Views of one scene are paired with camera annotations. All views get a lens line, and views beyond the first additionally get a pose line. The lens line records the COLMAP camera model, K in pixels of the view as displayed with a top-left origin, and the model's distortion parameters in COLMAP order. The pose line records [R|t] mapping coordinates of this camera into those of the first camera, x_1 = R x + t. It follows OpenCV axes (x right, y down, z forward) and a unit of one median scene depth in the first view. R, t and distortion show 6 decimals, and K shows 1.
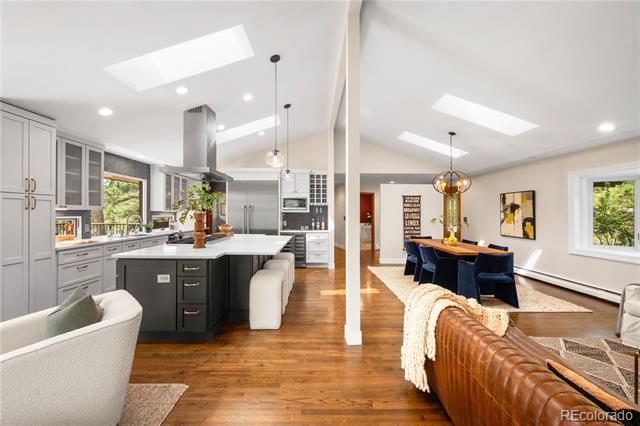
lens RADIAL K [[276.3, 0, 318.9], [0, 276.3, 212.4], [0, 0, 1]] dist [0.000019, -0.000004]
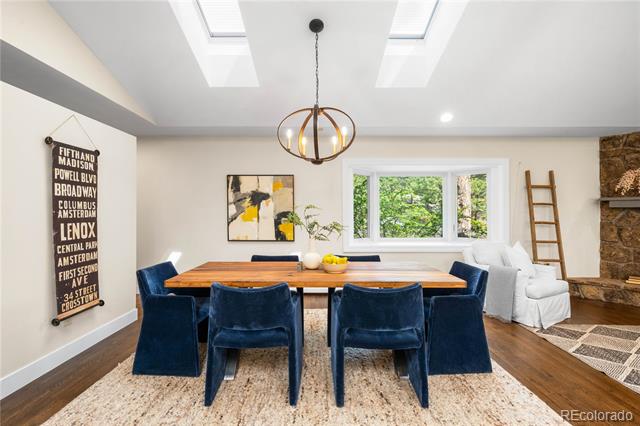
lens RADIAL K [[292.7, 0, 318.6], [0, 292.7, 213.4], [0, 0, 1]] dist [0.005070, 0.000438]
pose [[0.023818, -0.002884, 0.999712, -0.003582], [-0.002206, 0.999993, 0.002938, 0.018748], [-0.999714, -0.002275, 0.023811, 0.823640]]
